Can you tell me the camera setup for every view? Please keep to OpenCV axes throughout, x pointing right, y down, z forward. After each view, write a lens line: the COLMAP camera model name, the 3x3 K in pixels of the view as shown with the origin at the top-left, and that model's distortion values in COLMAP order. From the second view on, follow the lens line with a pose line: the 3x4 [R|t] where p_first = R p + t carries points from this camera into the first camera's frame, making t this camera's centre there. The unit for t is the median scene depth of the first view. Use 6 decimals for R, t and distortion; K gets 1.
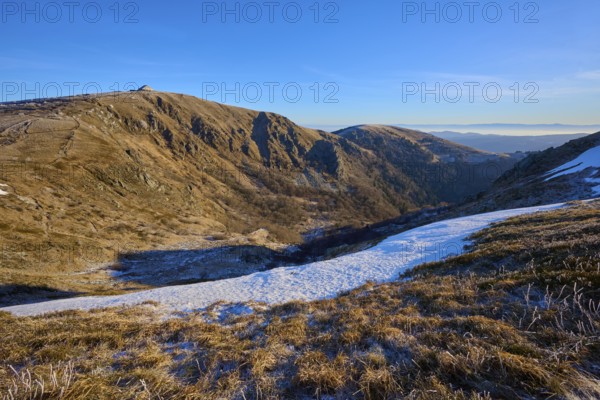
lens RADIAL K [[246.4, 0, 301.6], [0, 246.4, 191.2], [0, 0, 1]] dist [0.002901, 0.000714]
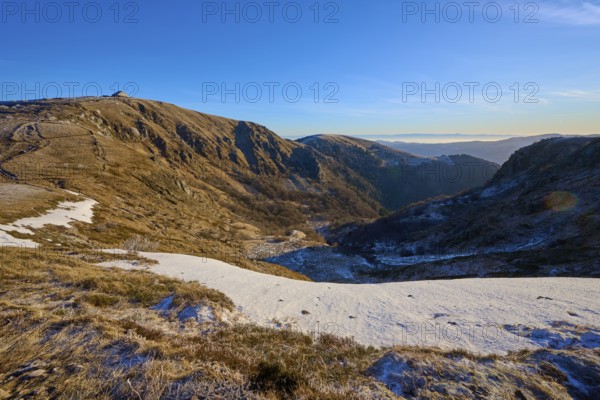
lens RADIAL K [[236.6, 0, 301.0], [0, 236.6, 186.6], [0, 0, 1]] dist [0.005230, 0.000229]
pose [[0.974367, -0.050924, 0.219125, -0.176646], [0.062156, 0.997066, -0.044671, 0.009118], [-0.216208, 0.057146, 0.974674, 0.009016]]
